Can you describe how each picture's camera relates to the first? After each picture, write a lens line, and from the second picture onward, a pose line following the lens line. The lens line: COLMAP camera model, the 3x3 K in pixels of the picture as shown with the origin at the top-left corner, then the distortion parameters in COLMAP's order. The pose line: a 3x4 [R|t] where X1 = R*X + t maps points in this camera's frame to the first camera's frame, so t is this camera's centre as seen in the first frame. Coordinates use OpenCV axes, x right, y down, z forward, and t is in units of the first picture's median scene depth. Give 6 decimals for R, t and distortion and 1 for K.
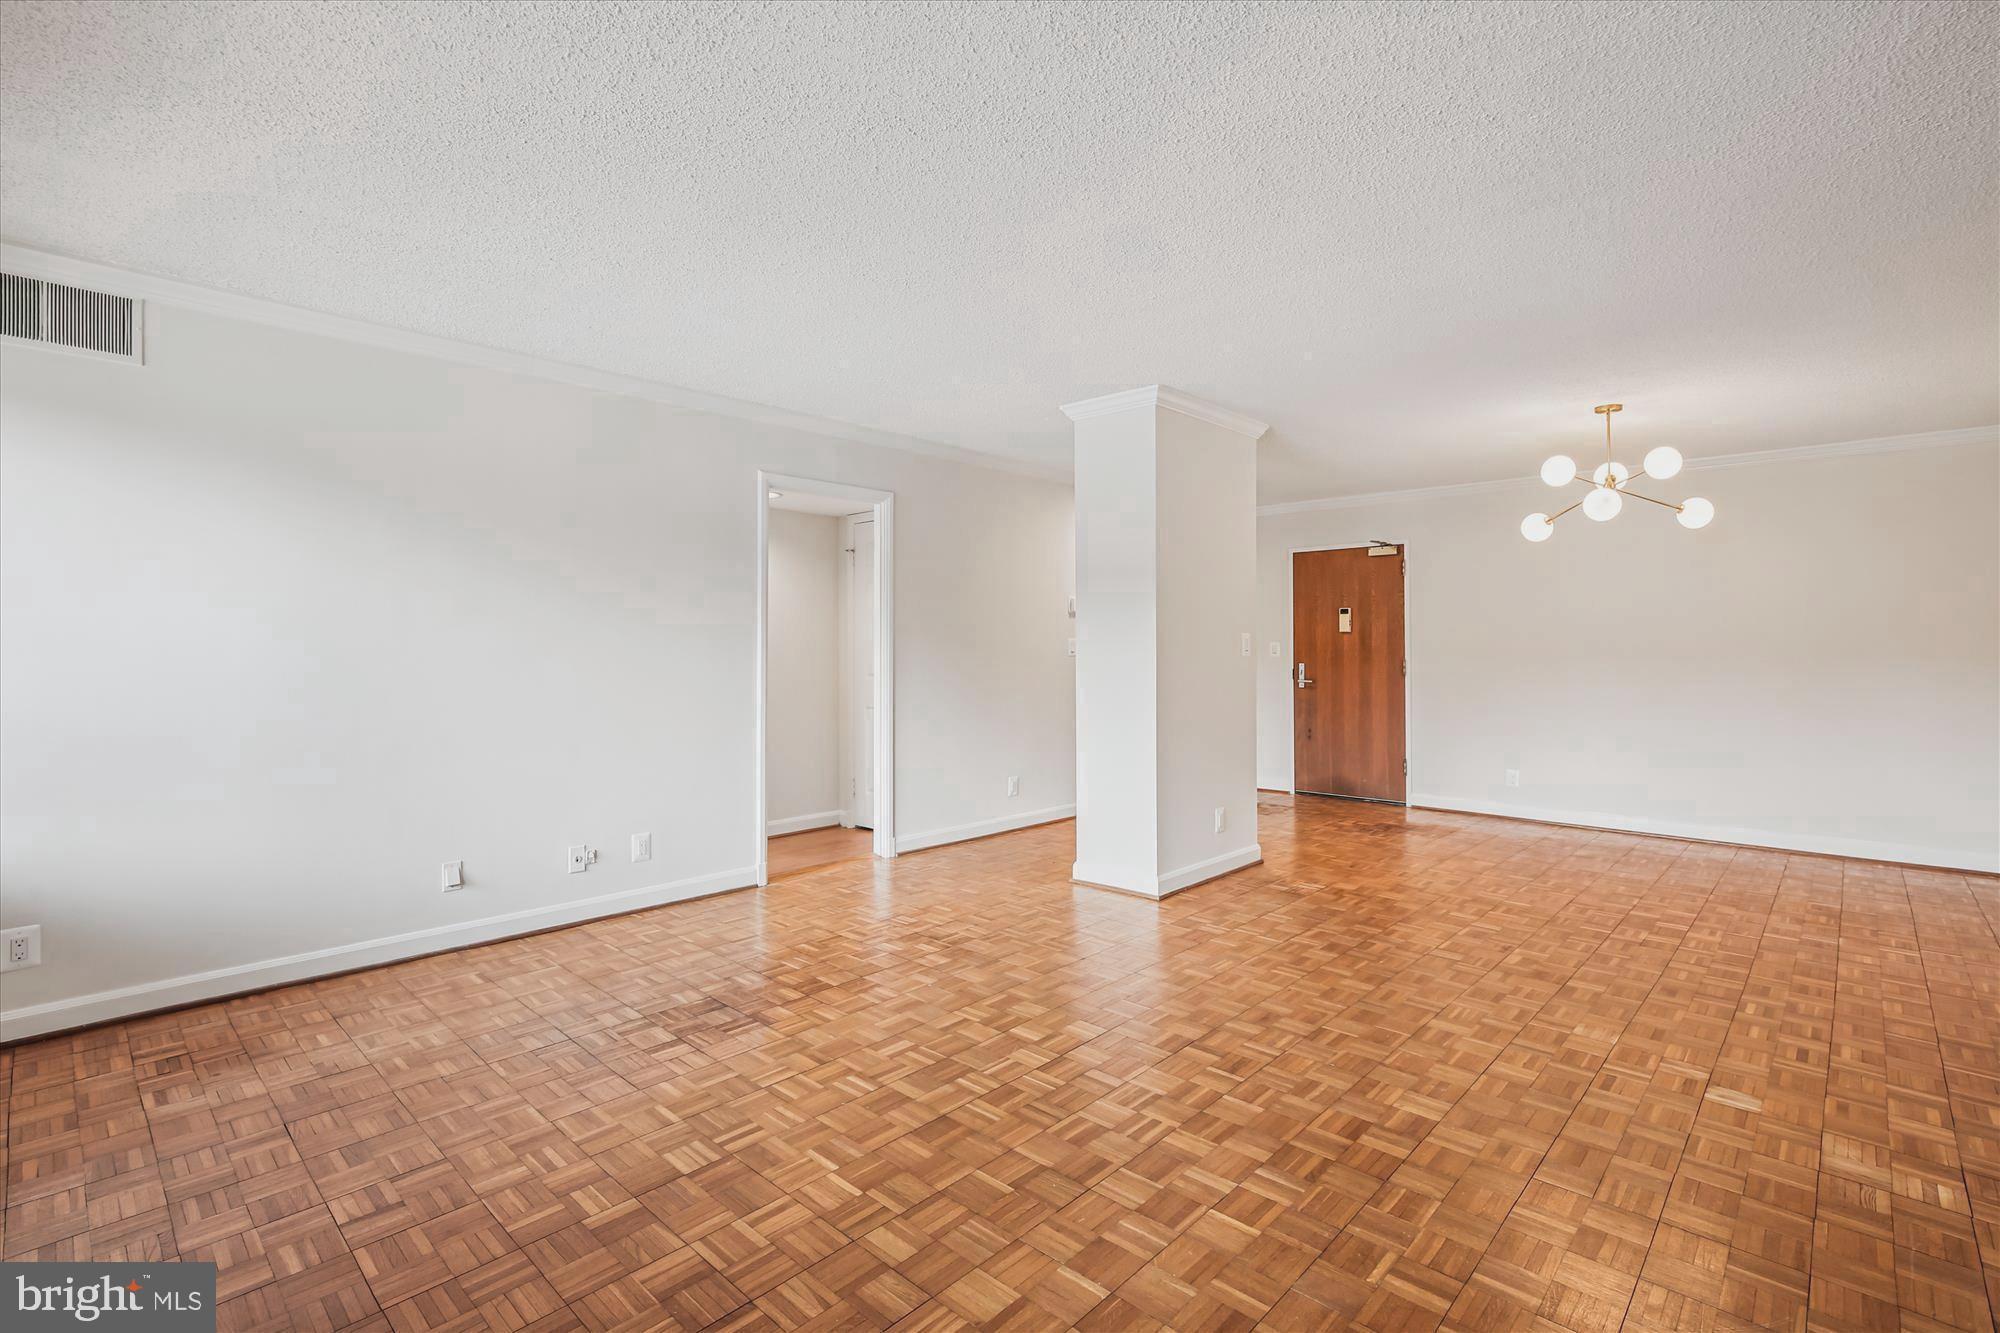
lens RADIAL K [[903.7, 0, 997.3], [0, 903.7, 659.8], [0, 0, 1]] dist [-0.013441, 0.006513]
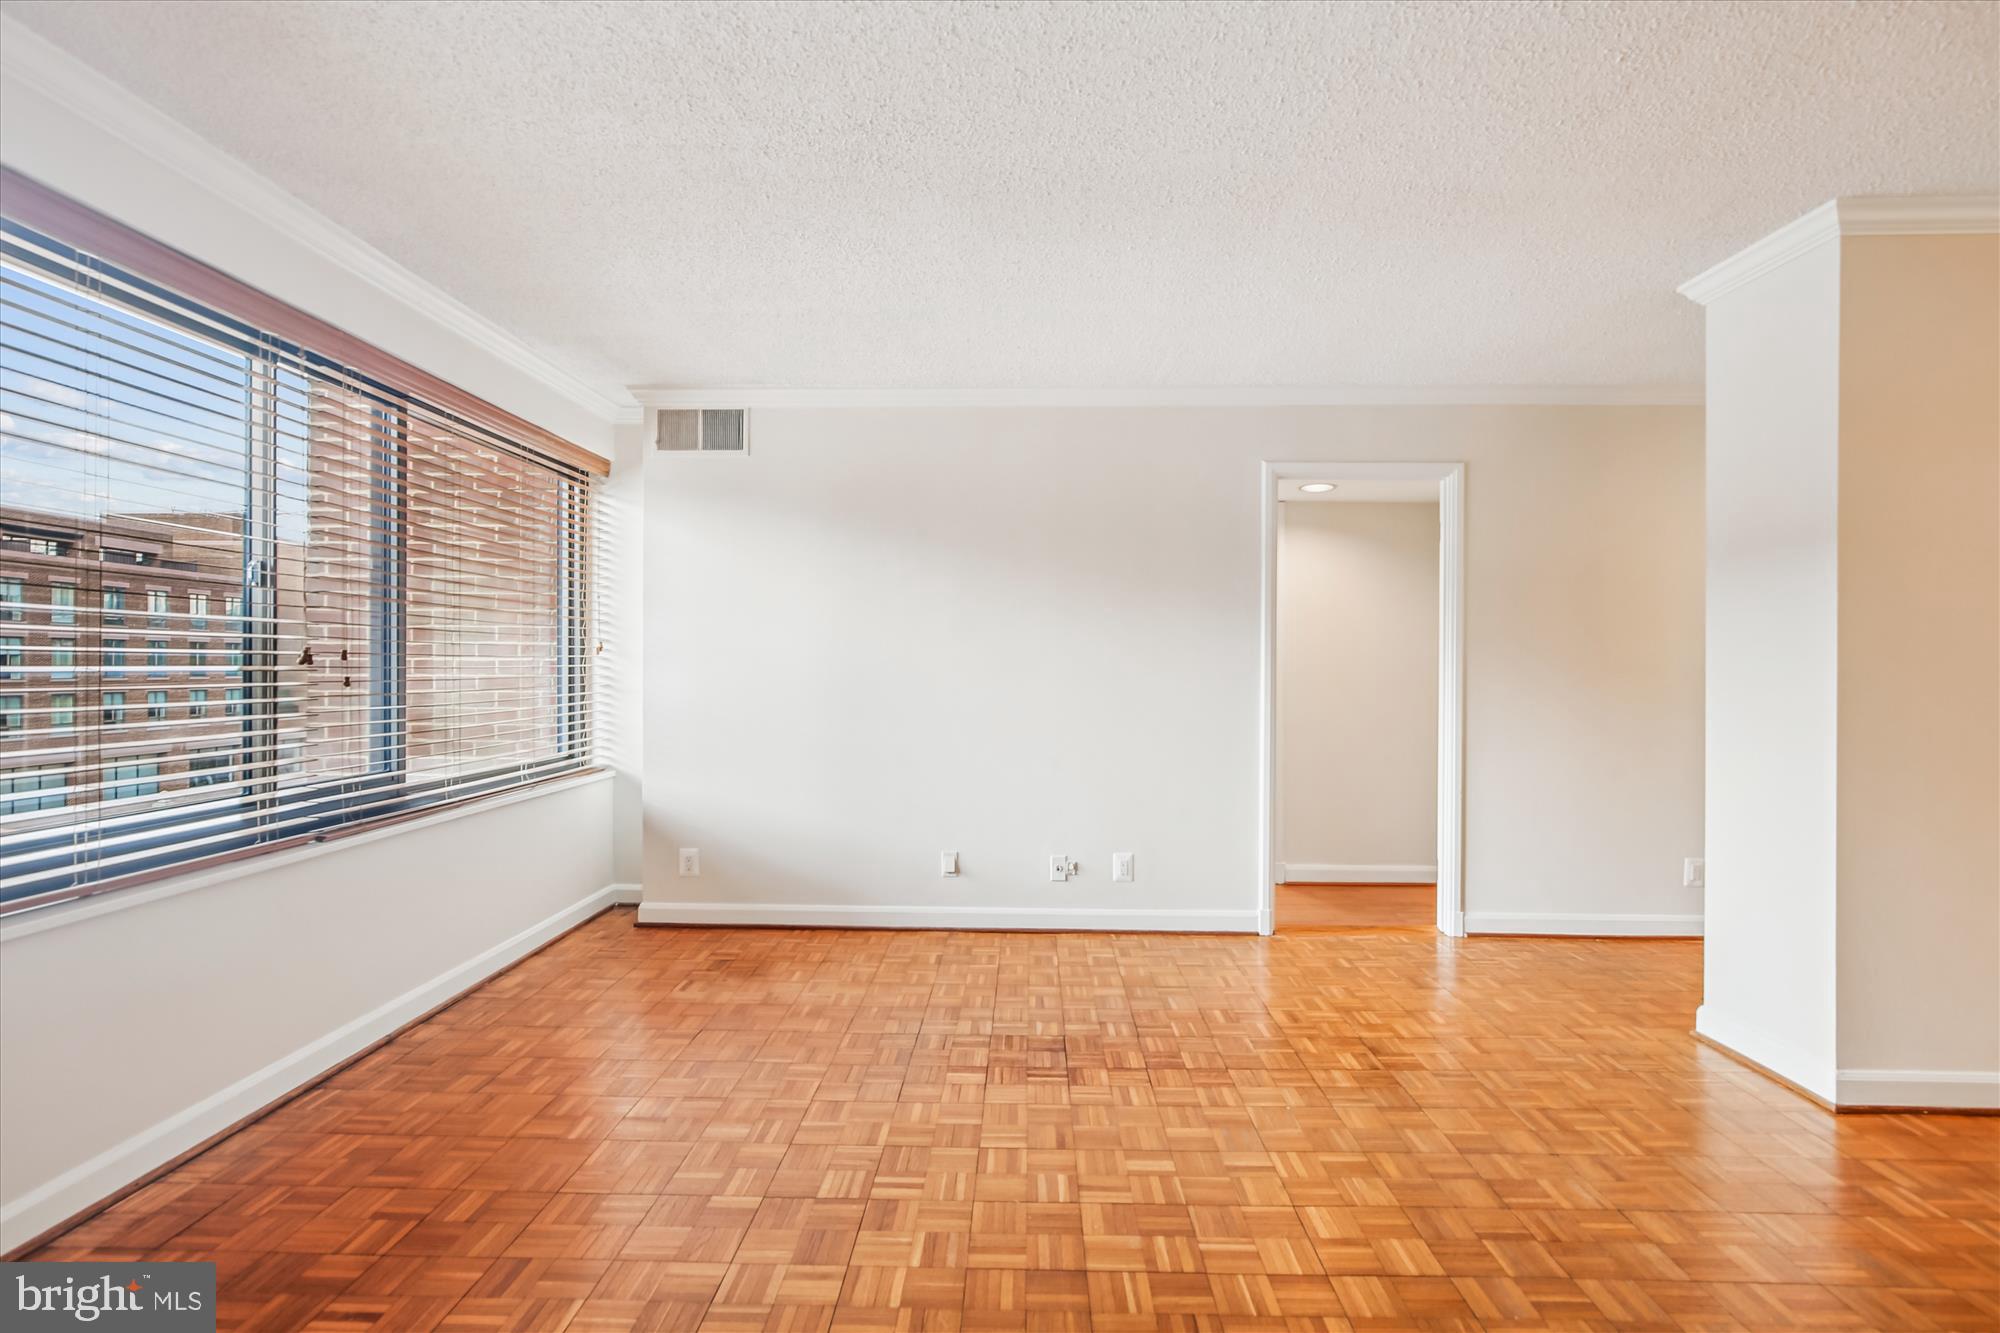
lens RADIAL K [[929.5, 0, 1003.3], [0, 929.5, 666.8], [0, 0, 1]] dist [-0.004716, 0.000525]
pose [[0.670696, 0.004433, -0.741719, 0.337969], [-0.013857, 0.999883, -0.006554, -0.000034], [0.741602, 0.014673, 0.670679, 0.294727]]
